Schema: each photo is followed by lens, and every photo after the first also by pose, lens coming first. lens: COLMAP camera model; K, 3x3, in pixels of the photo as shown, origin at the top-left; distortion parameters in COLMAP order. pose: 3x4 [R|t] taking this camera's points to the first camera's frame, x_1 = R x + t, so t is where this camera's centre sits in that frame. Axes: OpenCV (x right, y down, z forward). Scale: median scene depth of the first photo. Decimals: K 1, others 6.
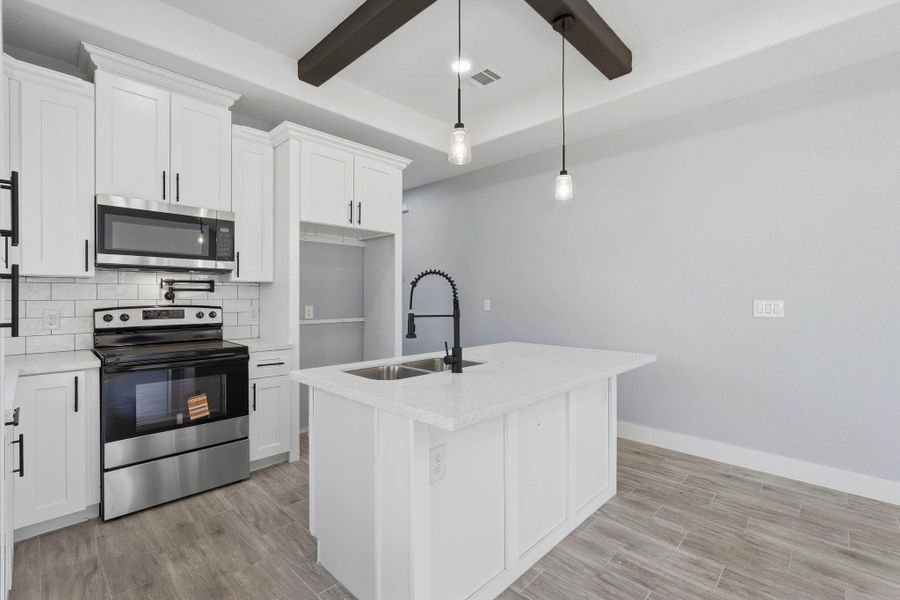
lens RADIAL K [[400.4, 0, 446.1], [0, 400.4, 299.8], [0, 0, 1]] dist [-0.018016, 0.009852]
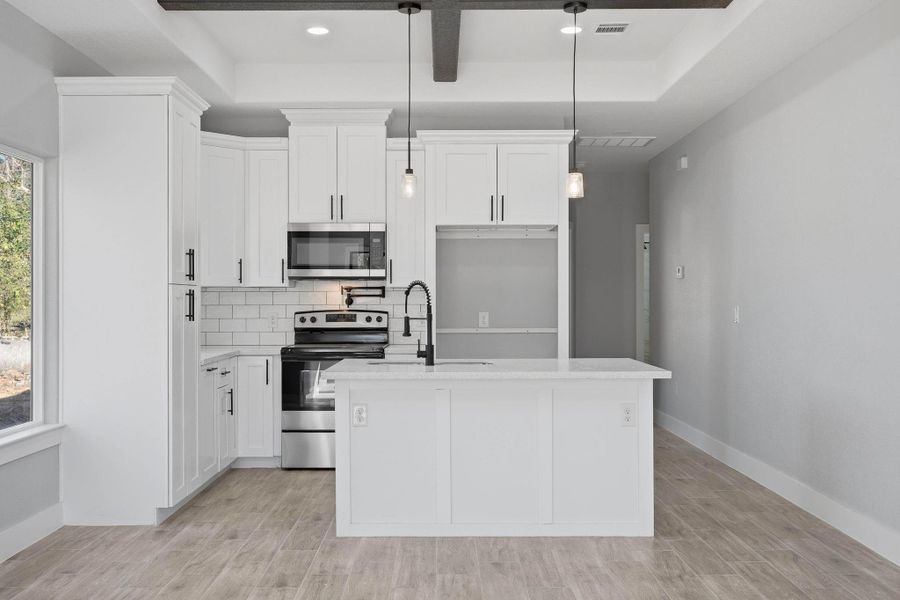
lens RADIAL K [[888.3, 0, 452.0], [0, 888.3, 300.9], [0, 0, 1]] dist [-0.008653, -0.009341]
pose [[0.705195, -0.001003, -0.709013, 1.387343], [-0.002454, 0.999990, -0.003856, -0.002790], [0.709010, 0.004459, 0.705185, -0.592919]]
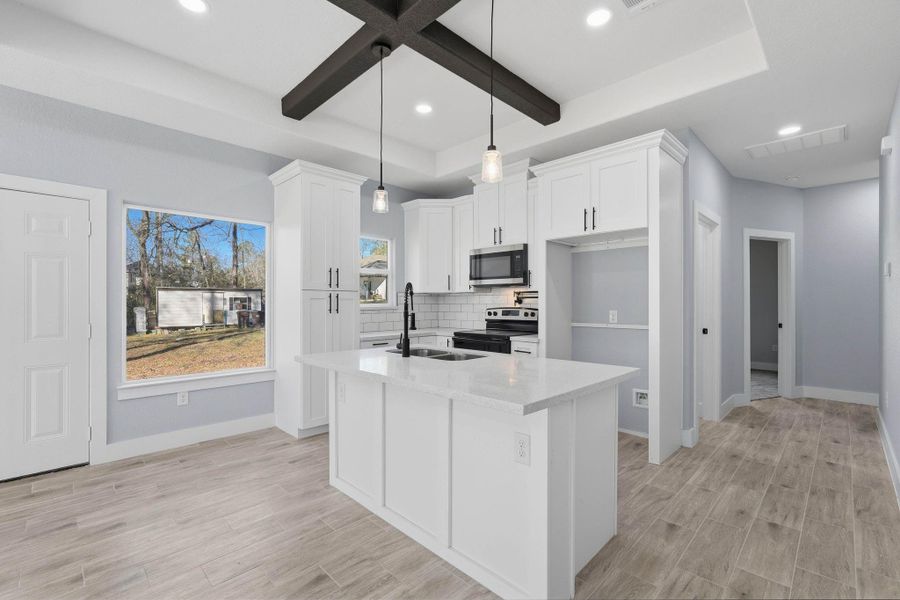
lens RADIAL K [[398.2, 0, 452.9], [0, 398.2, 302.2], [0, 0, 1]] dist [-0.000761, -0.000126]
pose [[-0.004899, -0.000535, -0.999988, 0.985006], [-0.005942, 0.999982, -0.000506, -0.005510], [0.999970, 0.005940, -0.004902, 0.821026]]
